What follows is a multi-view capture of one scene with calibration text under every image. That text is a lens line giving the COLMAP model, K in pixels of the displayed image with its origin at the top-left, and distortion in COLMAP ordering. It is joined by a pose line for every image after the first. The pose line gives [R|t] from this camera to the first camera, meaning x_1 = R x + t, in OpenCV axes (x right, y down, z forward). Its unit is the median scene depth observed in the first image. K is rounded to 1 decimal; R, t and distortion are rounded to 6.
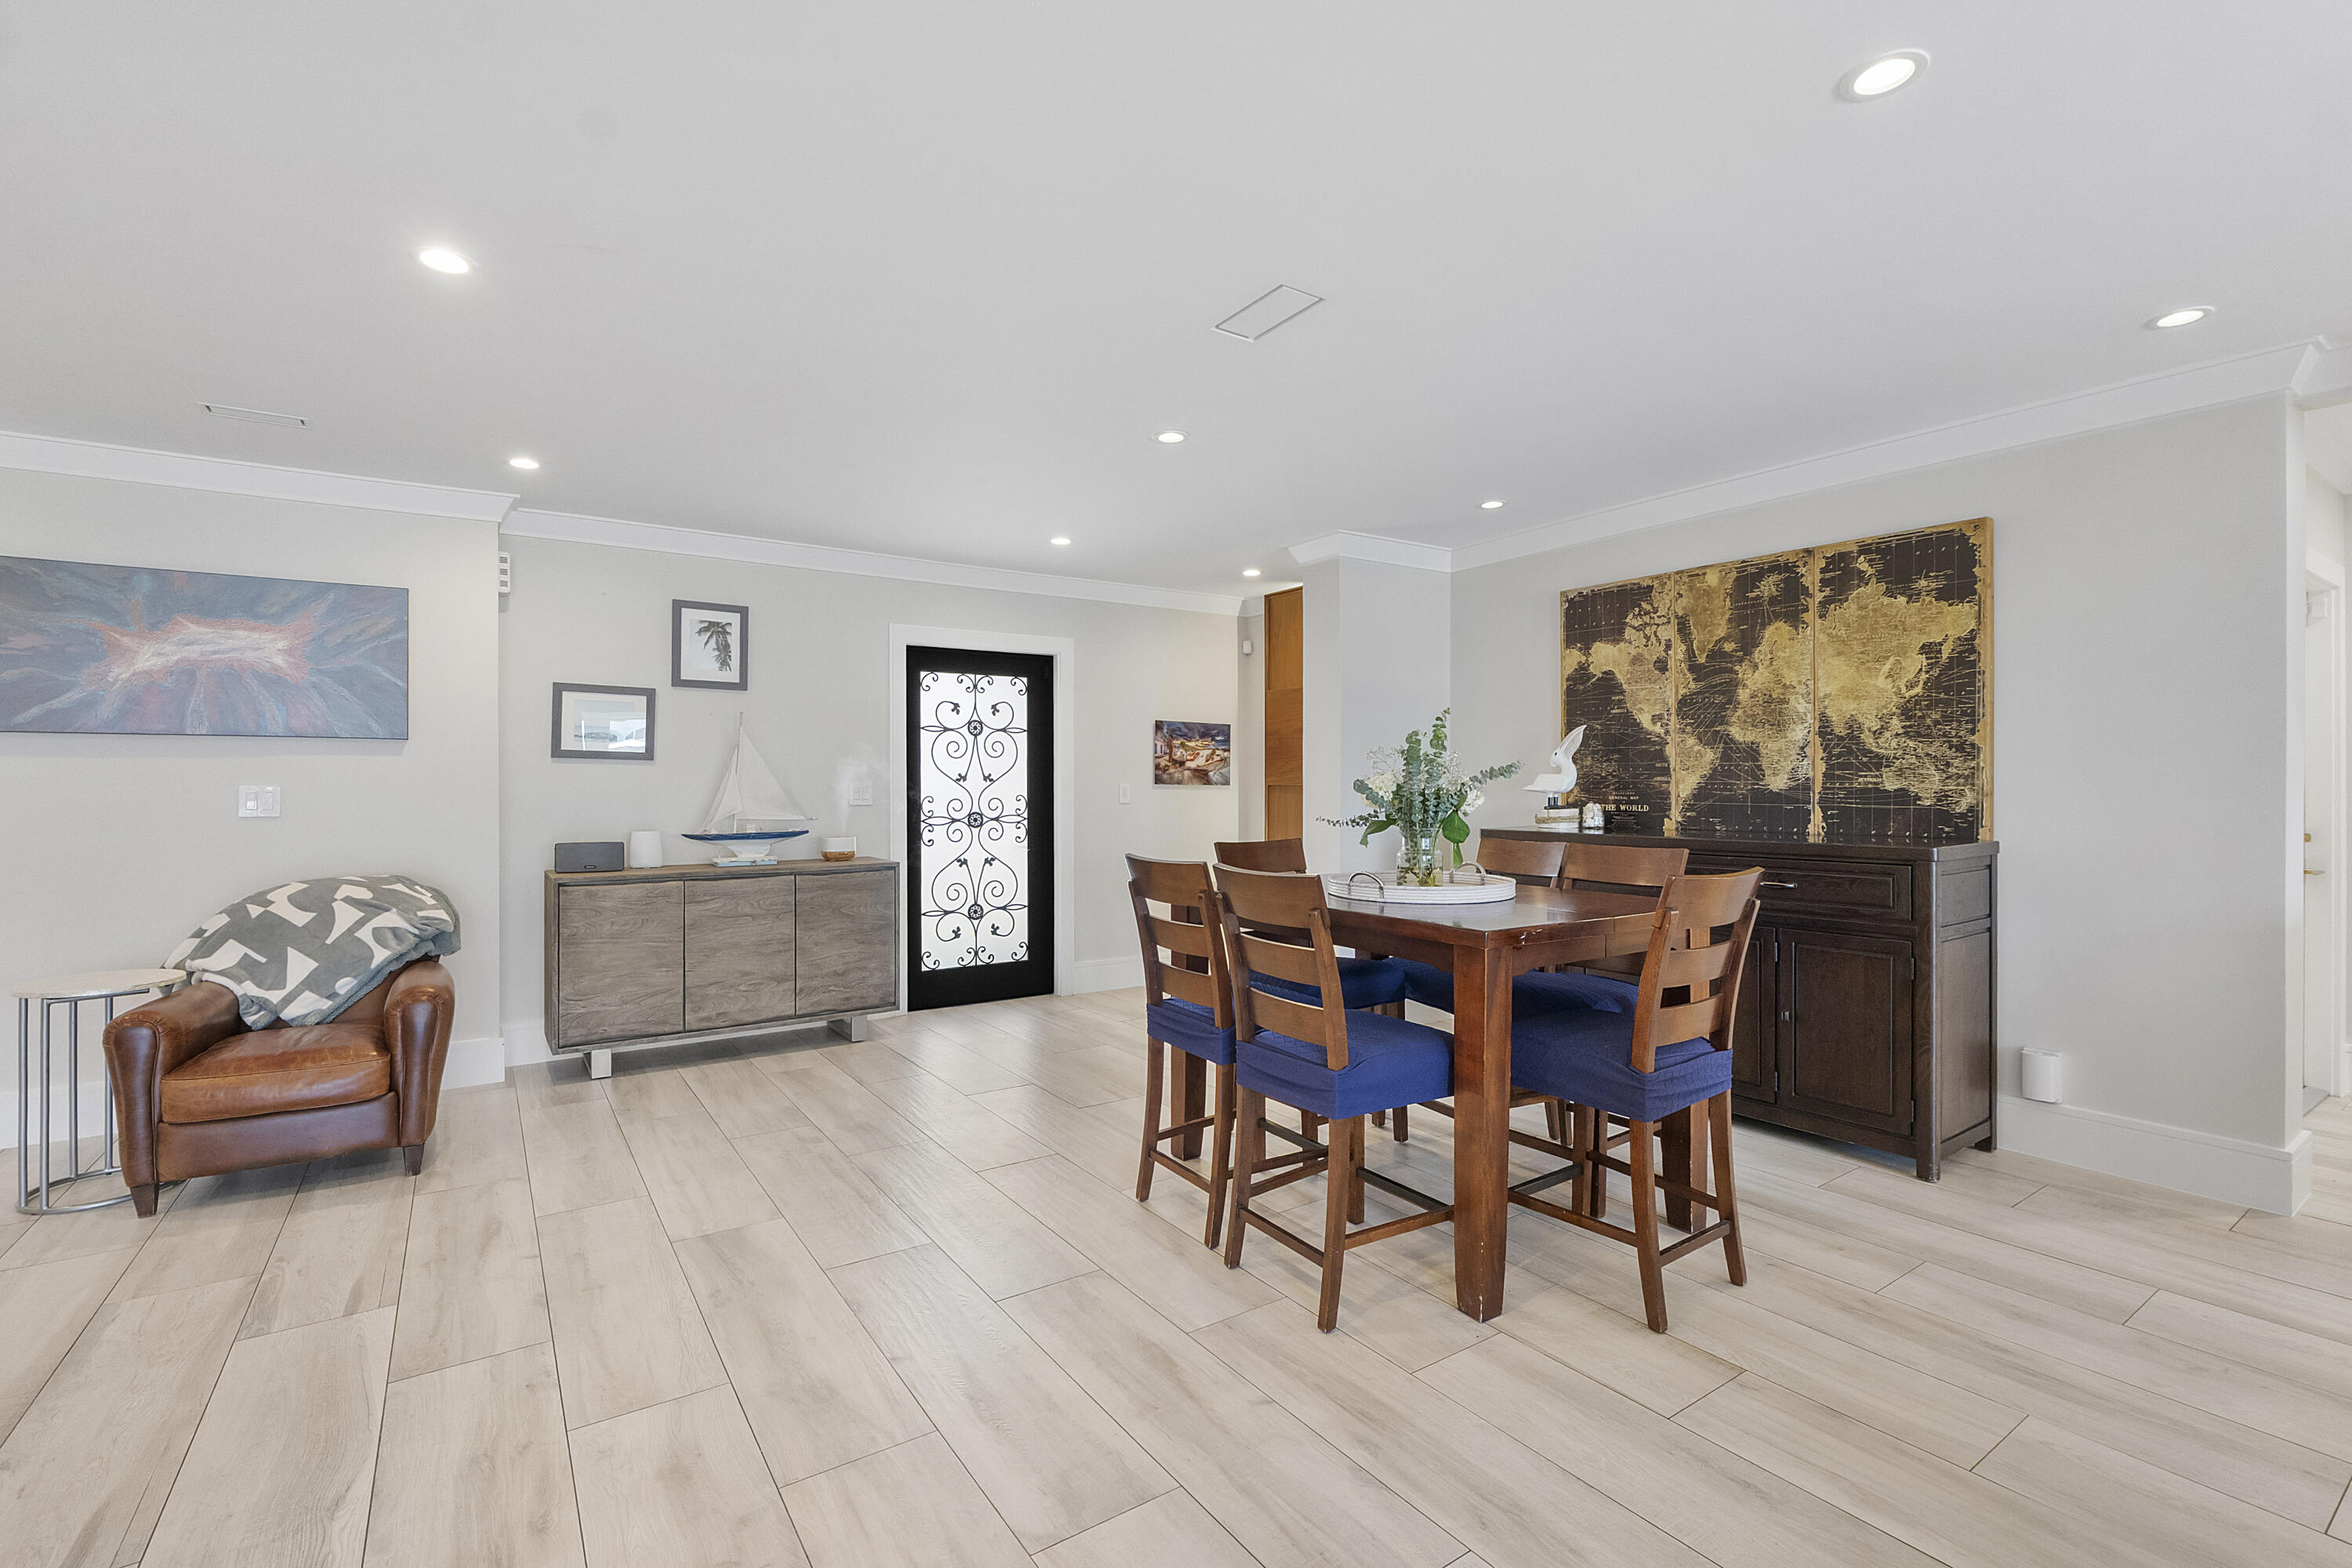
lens RADIAL K [[1036.3, 0, 1178.5], [0, 1036.3, 790.0], [0, 0, 1]] dist [-0.003580, 0.000089]
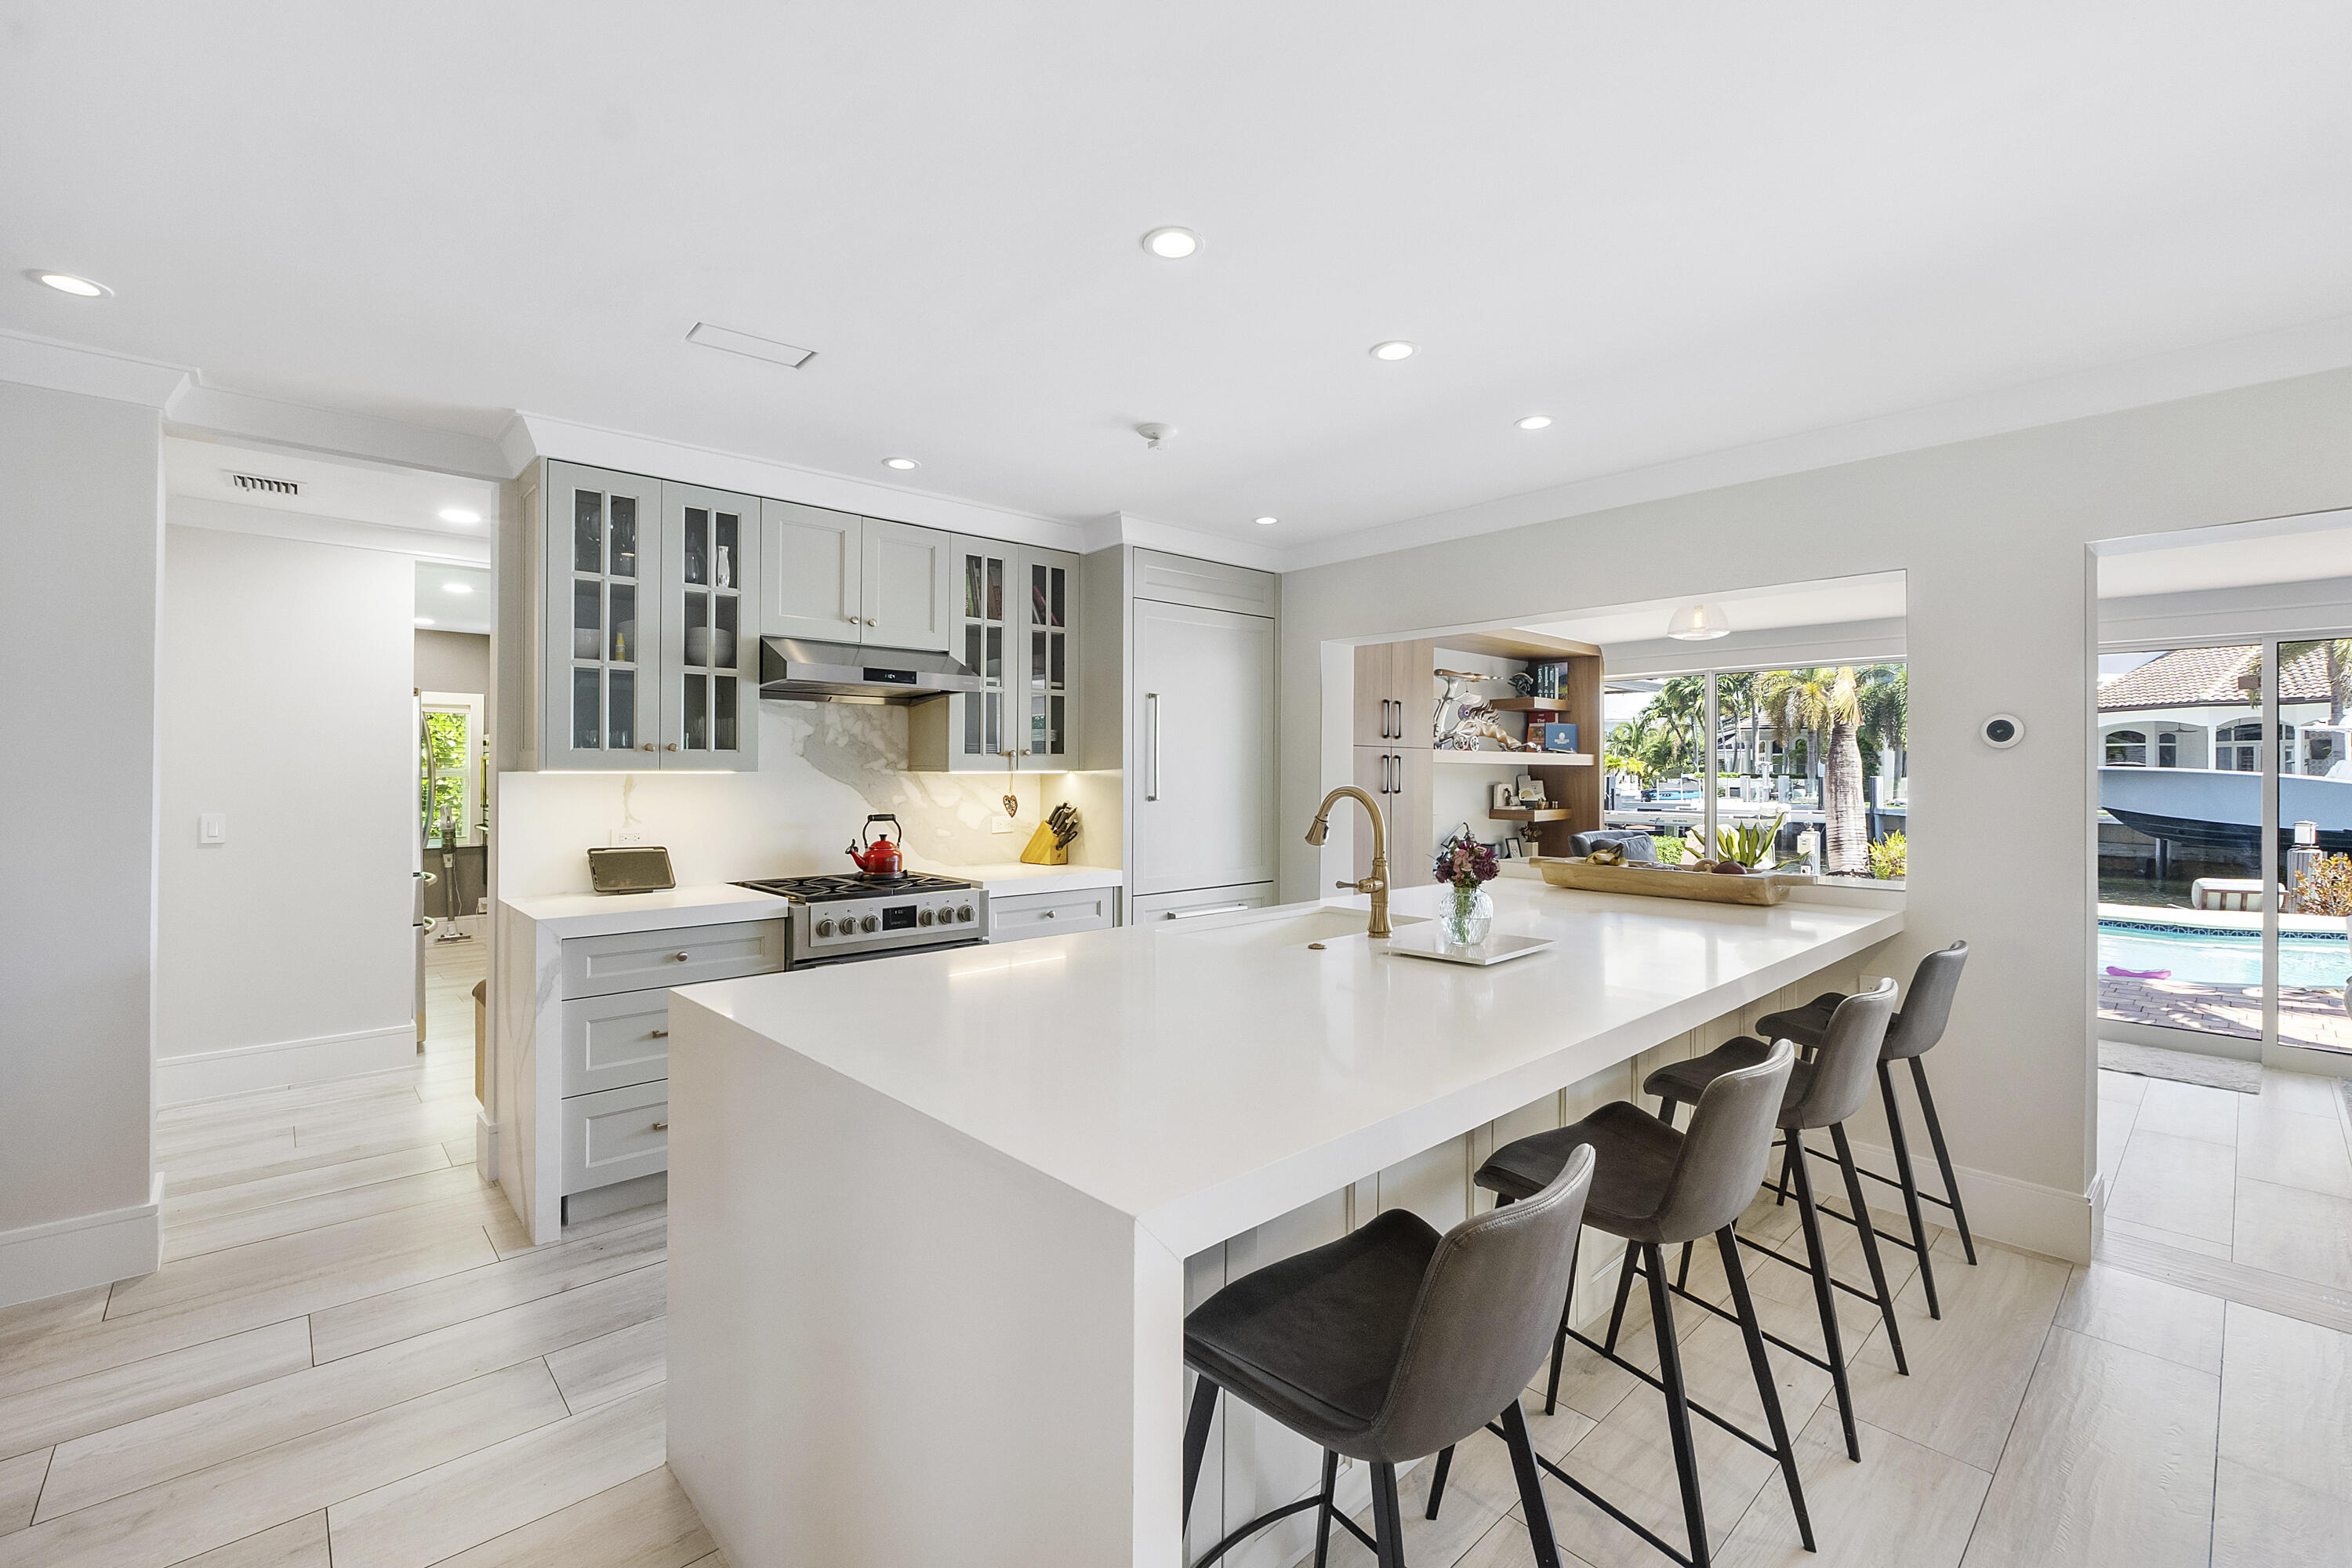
lens RADIAL K [[1001.9, 0, 1175.5], [0, 1001.9, 762.0], [0, 0, 1]] dist [-0.006744, -0.000572]
pose [[-0.146763, 0.009283, 0.989128, 0.017611], [0.004090, 0.999953, -0.008778, -0.033308], [-0.989163, 0.002757, -0.146794, 0.142298]]
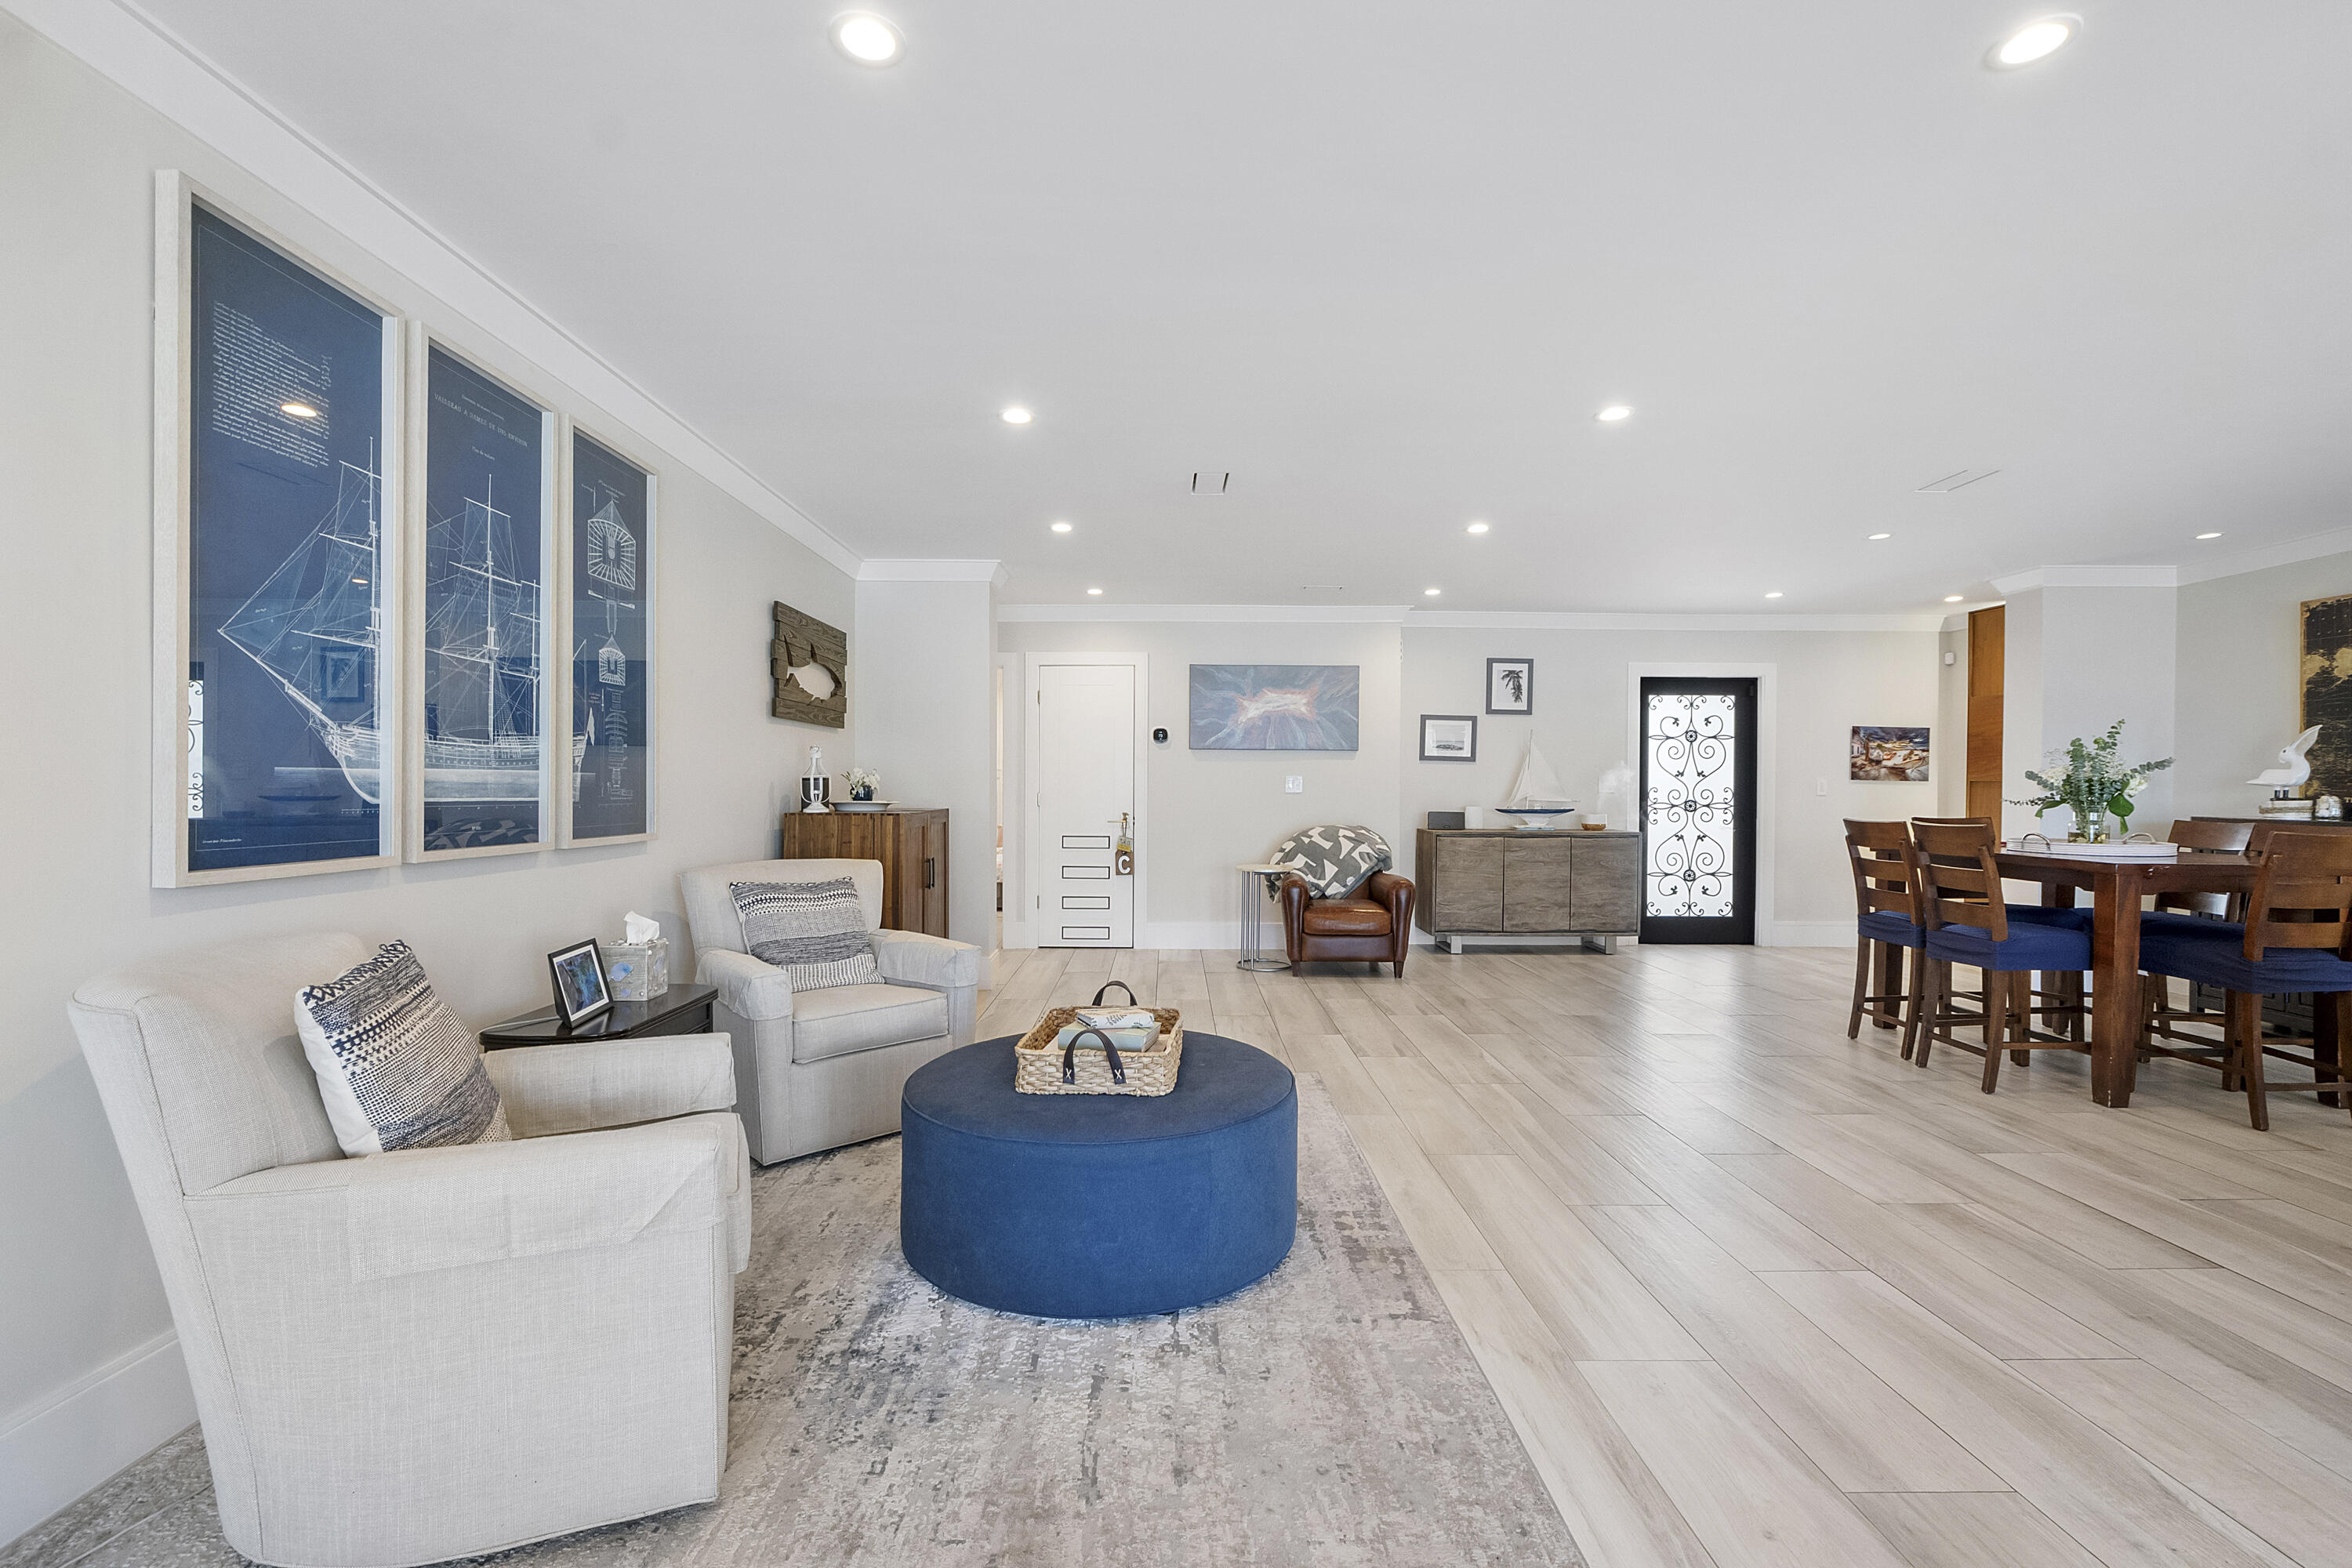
lens RADIAL K [[1036.3, 0, 1178.5], [0, 1036.3, 790.0], [0, 0, 1]] dist [-0.003580, 0.000089]
pose [[0.834817, 0.009286, -0.550449, -0.020672], [-0.010571, 0.999944, 0.000836, 0.020558], [0.550426, 0.005121, 0.834868, -0.646088]]
